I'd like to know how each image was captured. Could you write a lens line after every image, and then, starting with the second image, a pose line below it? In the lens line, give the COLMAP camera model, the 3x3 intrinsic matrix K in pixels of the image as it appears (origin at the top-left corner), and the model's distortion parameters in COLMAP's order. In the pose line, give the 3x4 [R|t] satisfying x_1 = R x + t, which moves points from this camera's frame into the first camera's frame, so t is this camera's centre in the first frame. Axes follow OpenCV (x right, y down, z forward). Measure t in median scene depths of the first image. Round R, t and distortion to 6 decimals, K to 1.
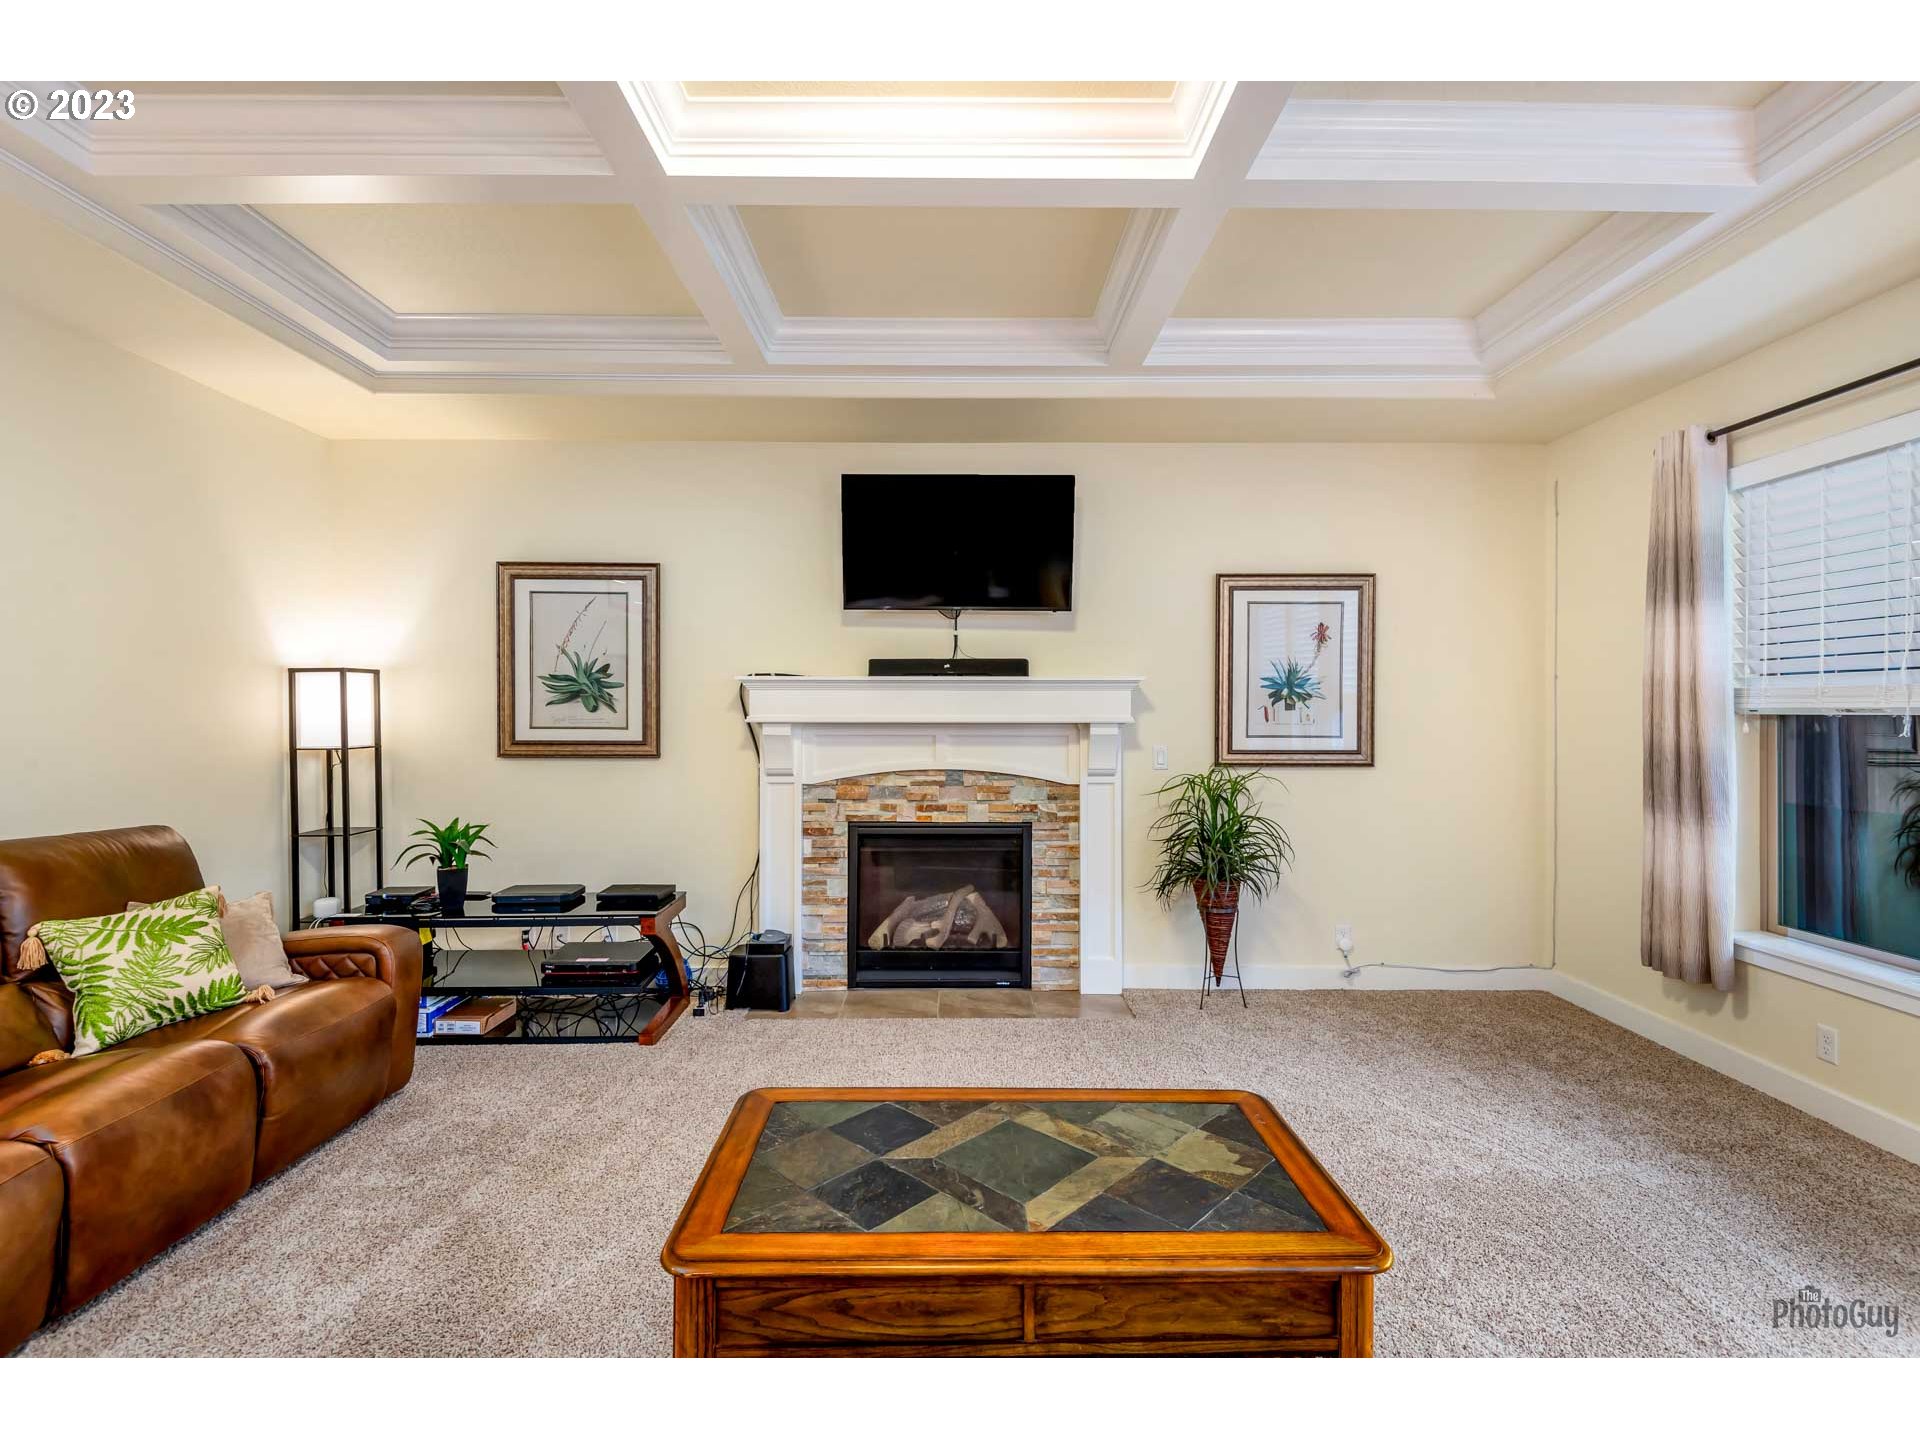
lens RADIAL K [[959.7, 0, 958.3], [0, 959.7, 713.8], [0, 0, 1]] dist [0.029209, -0.030616]
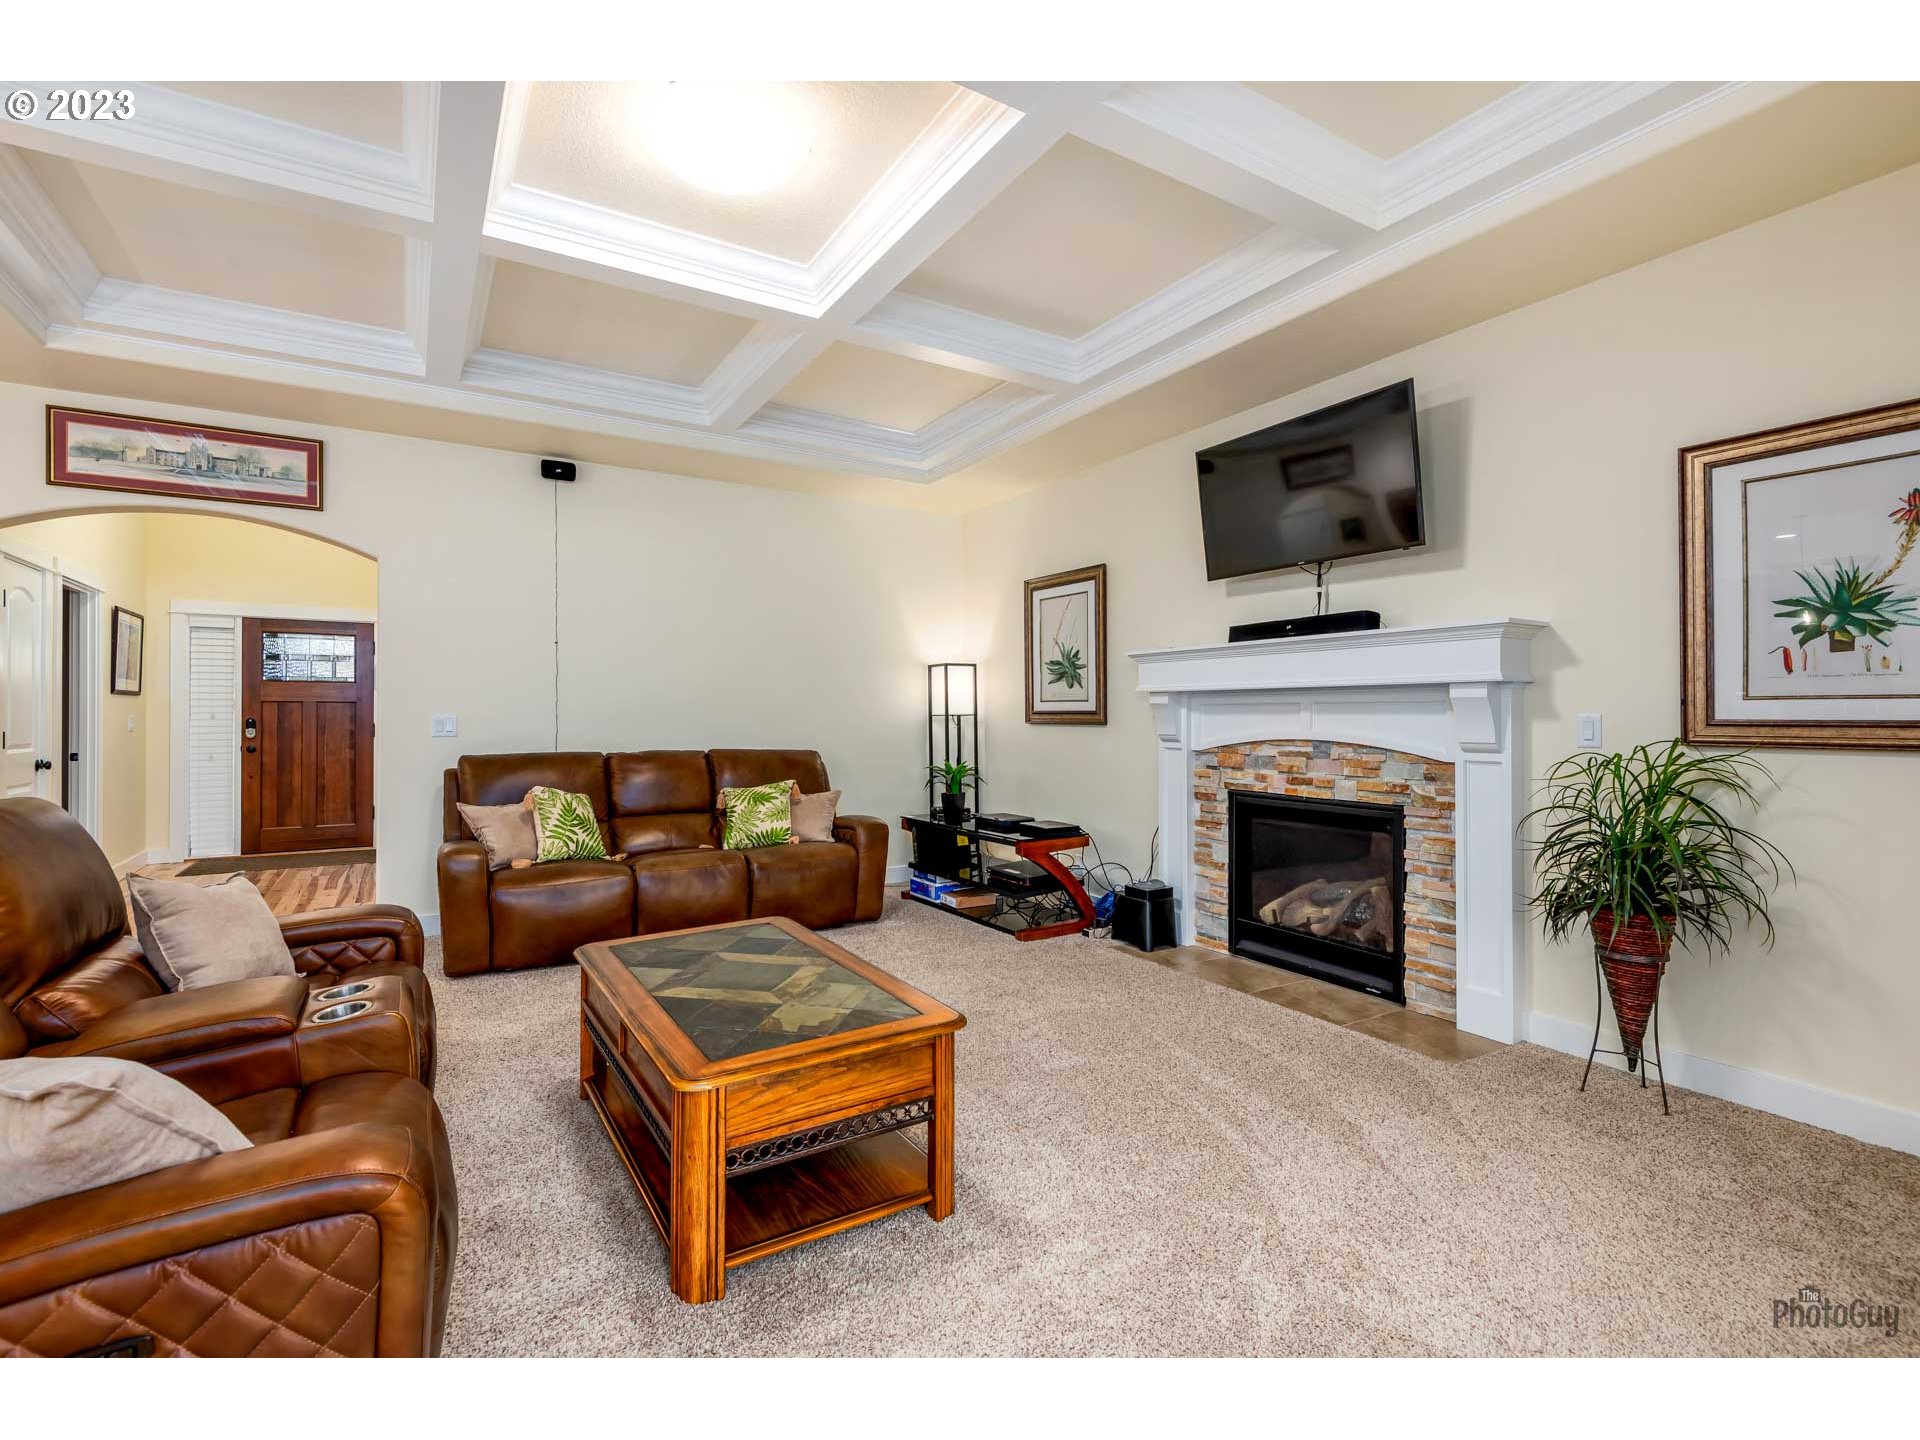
lens RADIAL K [[920.1, 0, 960.0], [0, 920.1, 720.0], [0, 0, 1]] dist [0.040229, -0.026370]
pose [[0.483431, 0.000098, -0.875382, 0.604717], [-0.005086, 0.999983, -0.002697, 0.043346], [0.875367, 0.005756, 0.483424, 0.278006]]
